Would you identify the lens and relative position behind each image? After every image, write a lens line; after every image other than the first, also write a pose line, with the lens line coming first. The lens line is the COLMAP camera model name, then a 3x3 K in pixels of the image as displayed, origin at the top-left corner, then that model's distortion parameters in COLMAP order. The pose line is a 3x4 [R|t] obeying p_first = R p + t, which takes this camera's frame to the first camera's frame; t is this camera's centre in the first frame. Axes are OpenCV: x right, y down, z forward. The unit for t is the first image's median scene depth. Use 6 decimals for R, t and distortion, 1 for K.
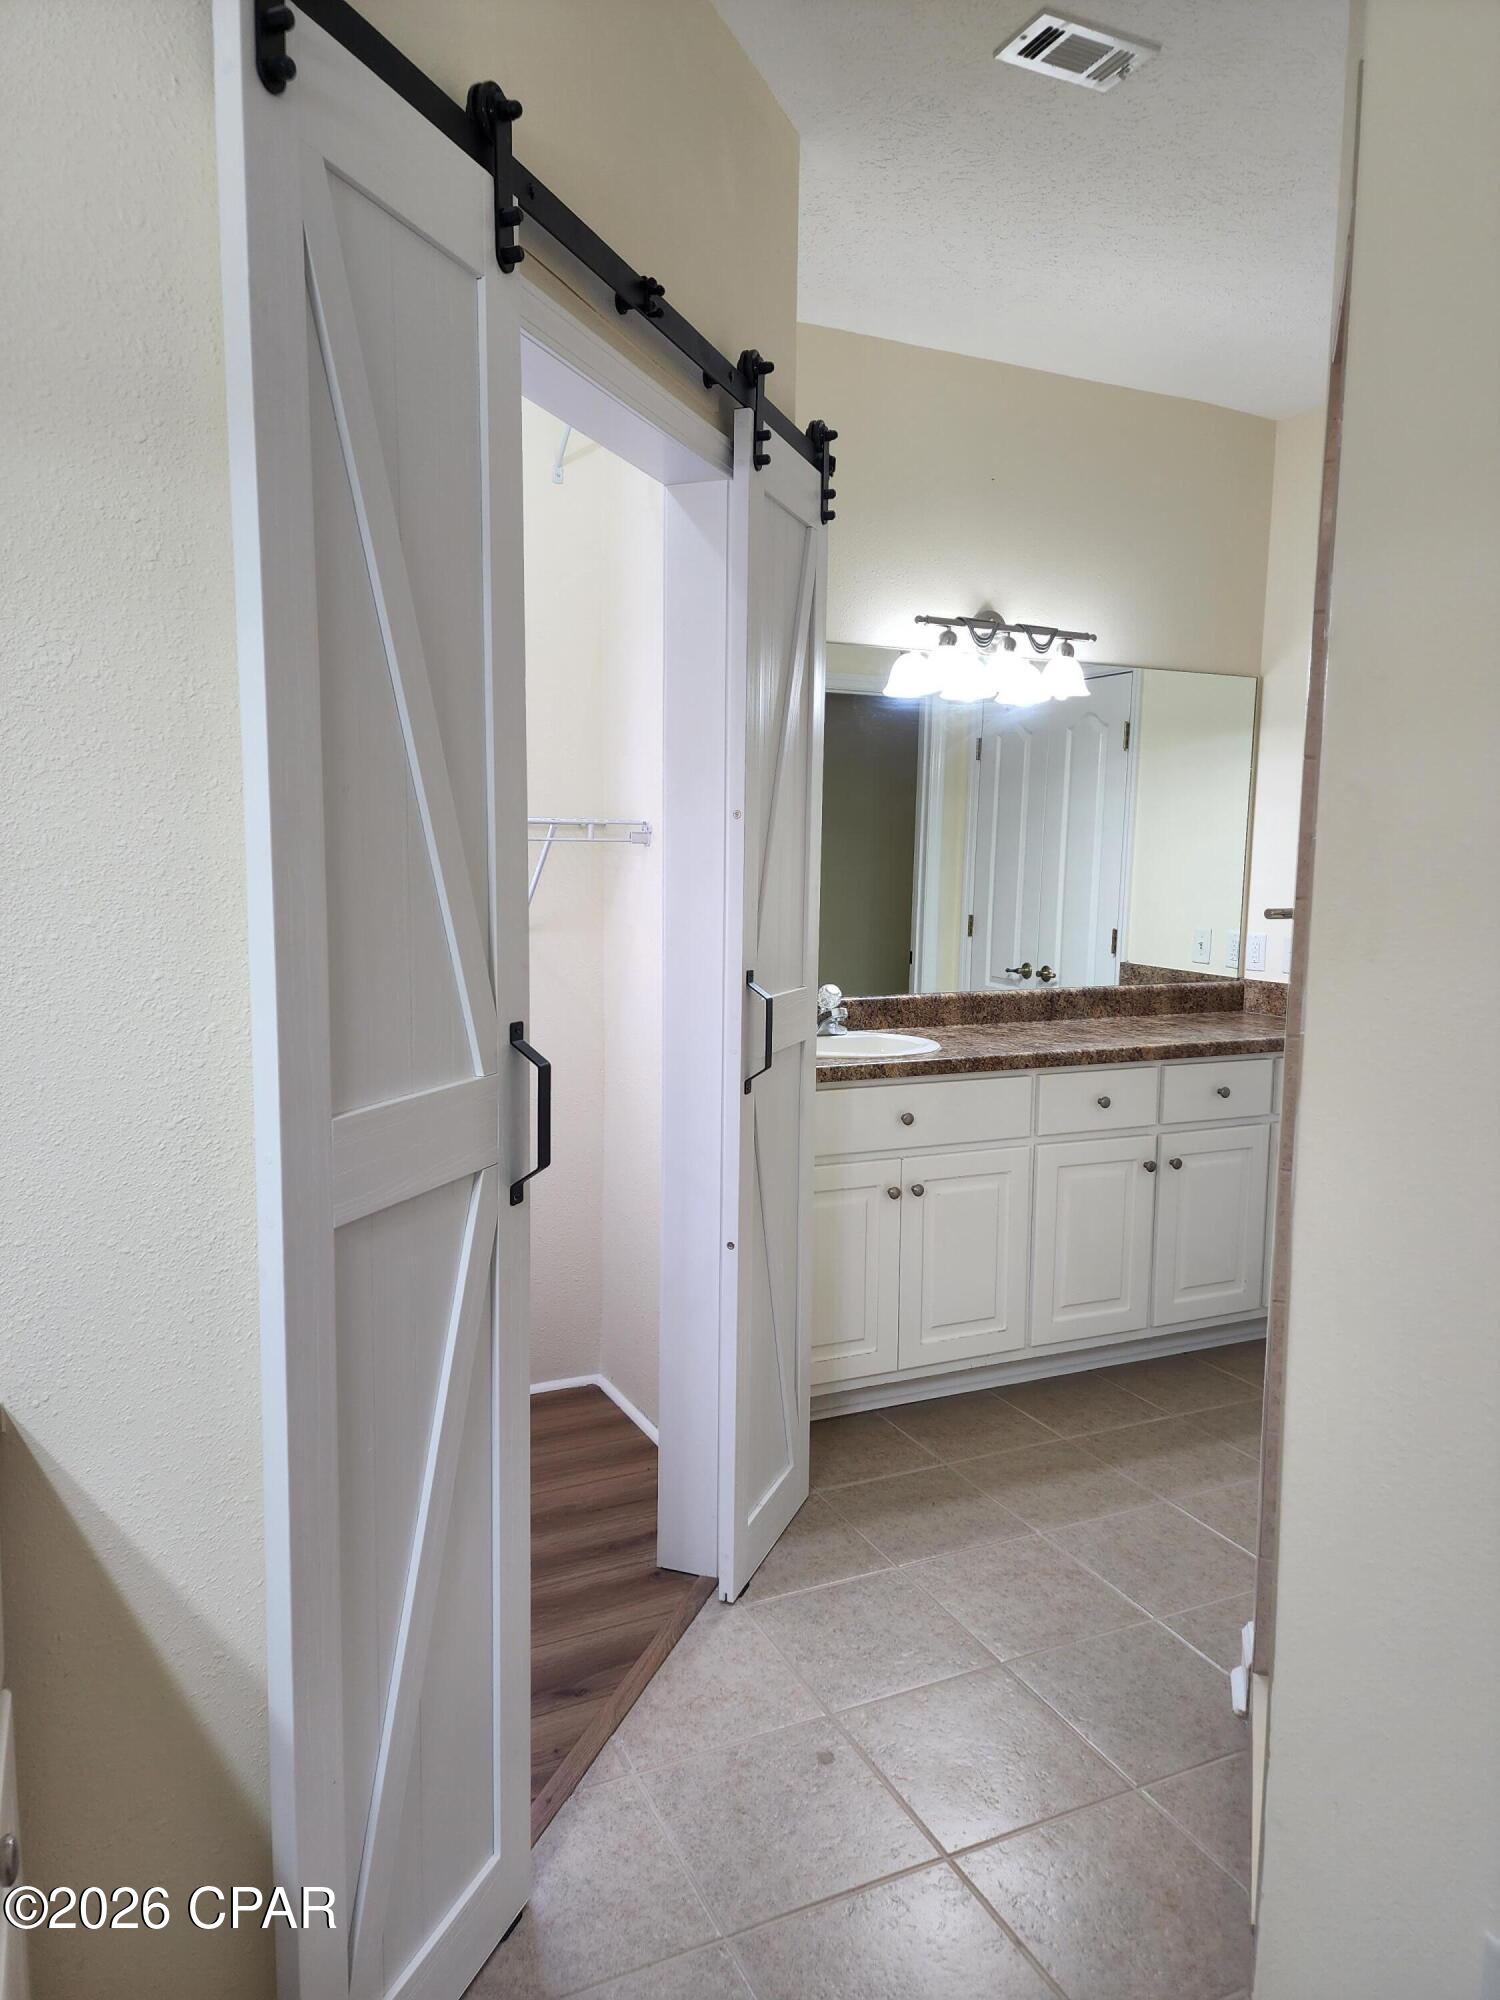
lens RADIAL K [[1344.8, 0, 759.6], [0, 1344.8, 1032.6], [0, 0, 1]] dist [0.062983, -0.029671]
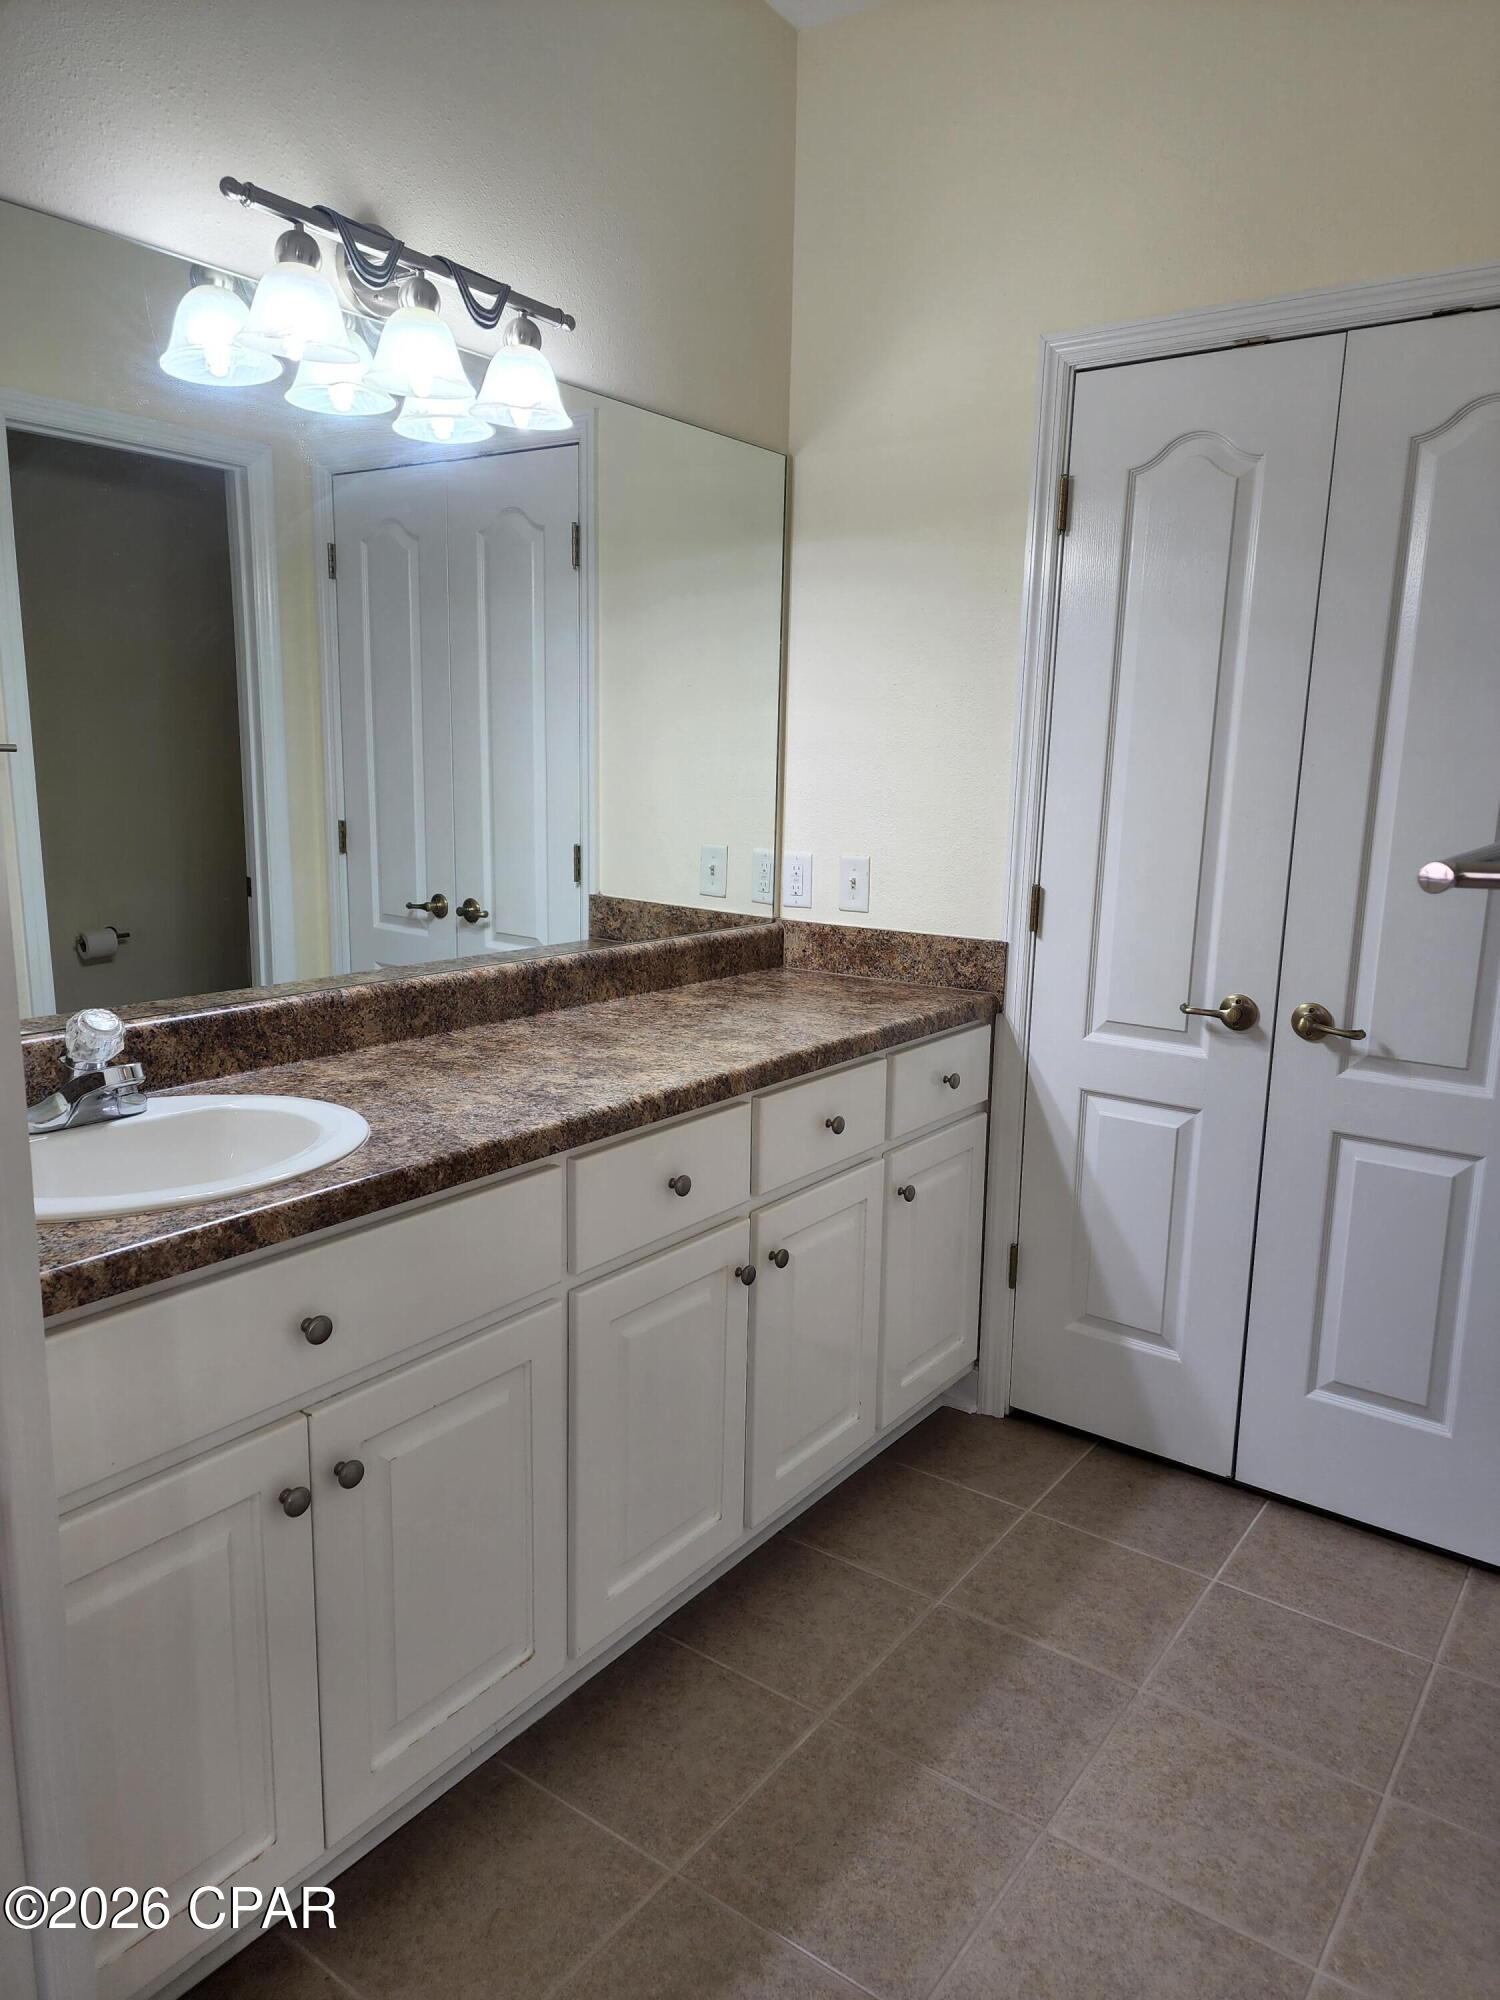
lens RADIAL K [[1344.8, 0, 759.6], [0, 1344.8, 1032.6], [0, 0, 1]] dist [0.062983, -0.029671]
pose [[0.884060, -0.084572, 0.459658, 0.035397], [0.046883, 0.994578, 0.092823, -0.052410], [-0.465016, -0.060511, 0.883232, 0.455401]]
